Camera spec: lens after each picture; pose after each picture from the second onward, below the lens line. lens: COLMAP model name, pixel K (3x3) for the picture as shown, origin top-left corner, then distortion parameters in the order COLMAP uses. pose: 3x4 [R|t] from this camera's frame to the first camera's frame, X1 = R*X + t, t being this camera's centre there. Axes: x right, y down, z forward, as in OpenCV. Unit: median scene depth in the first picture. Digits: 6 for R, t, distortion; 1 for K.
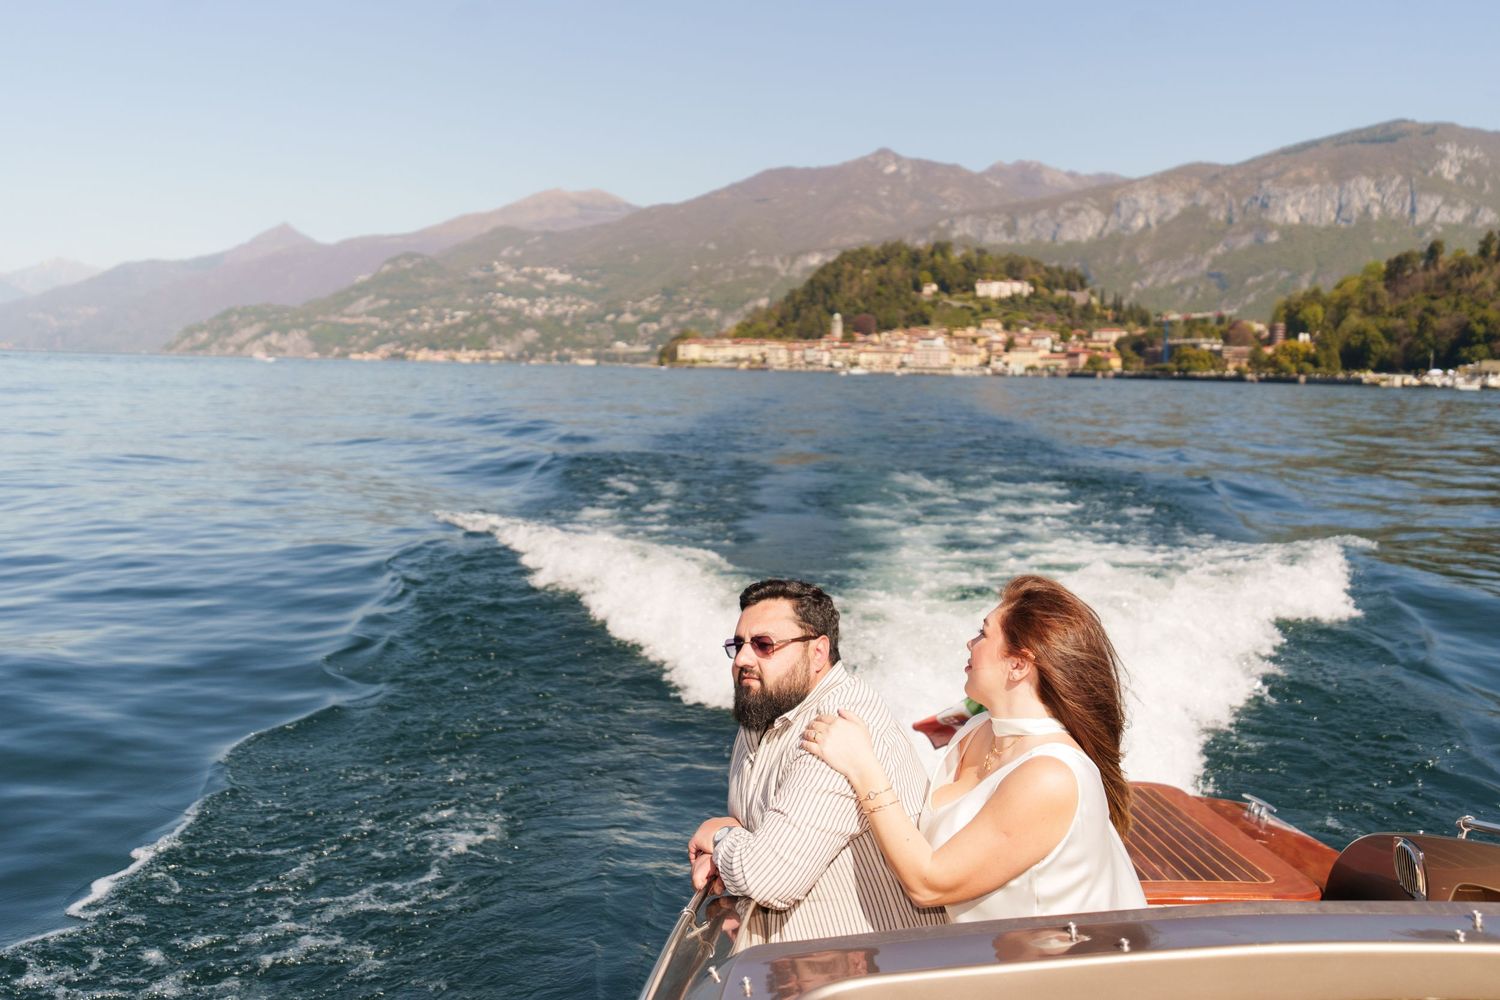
lens RADIAL K [[1228.6, 0, 754.3], [0, 1228.6, 483.1], [0, 0, 1]] dist [-0.008639, 0.070514]
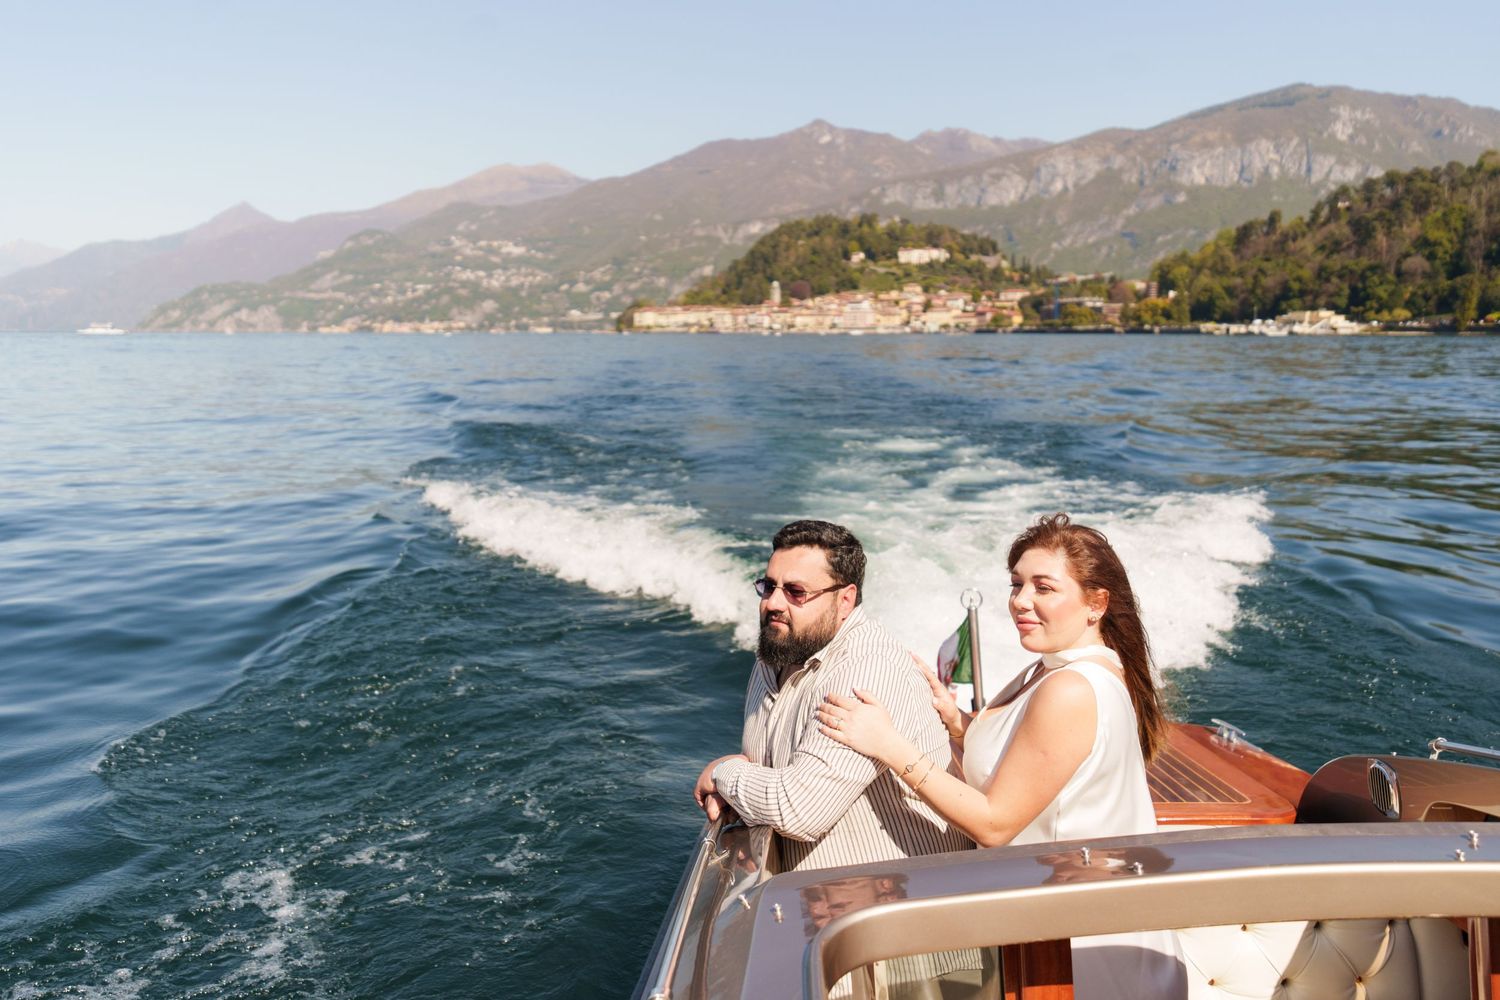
lens RADIAL K [[1183.7, 0, 729.0], [0, 1183.7, 482.1], [0, 0, 1]] dist [-0.004727, 0.068418]
pose [[0.999425, -0.027029, 0.020466, -0.000775], [0.026335, 0.999092, 0.033487, 0.003017], [-0.021353, -0.032929, 0.999230, -0.033012]]
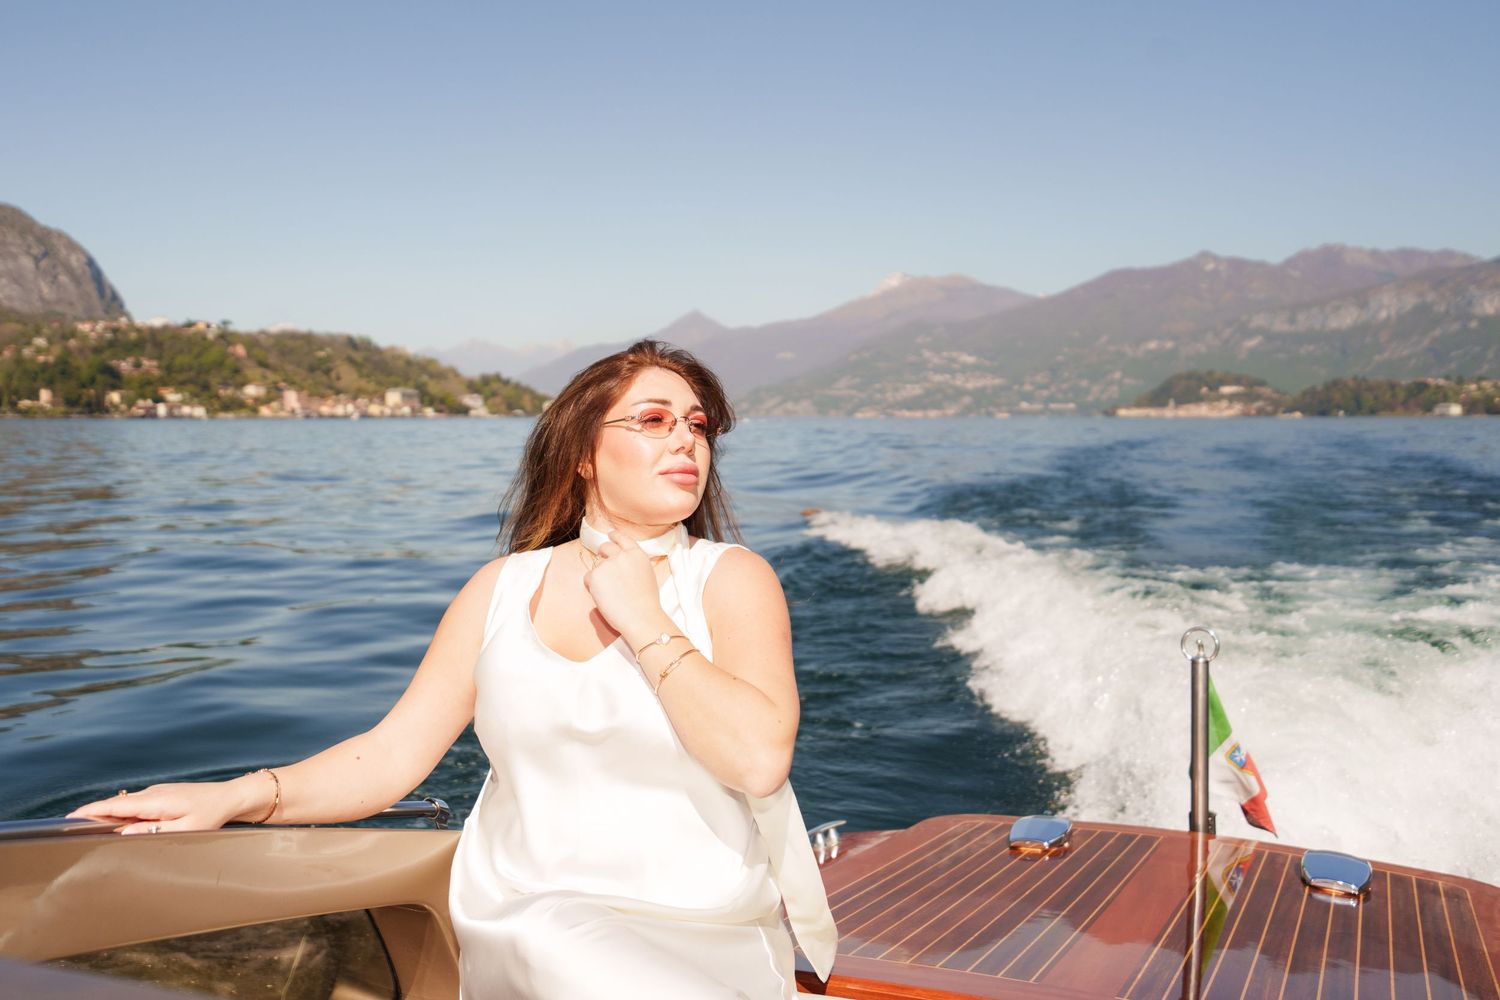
lens RADIAL K [[1306.1, 0, 701.7], [0, 1306.1, 501.6], [0, 0, 1]] dist [-0.015824, 0.064421]
pose [[0.961816, -0.004805, -0.273653, -0.051673], [-0.003947, 0.999498, -0.031420, 0.070398], [0.273667, 0.031300, 0.961315, -0.766851]]
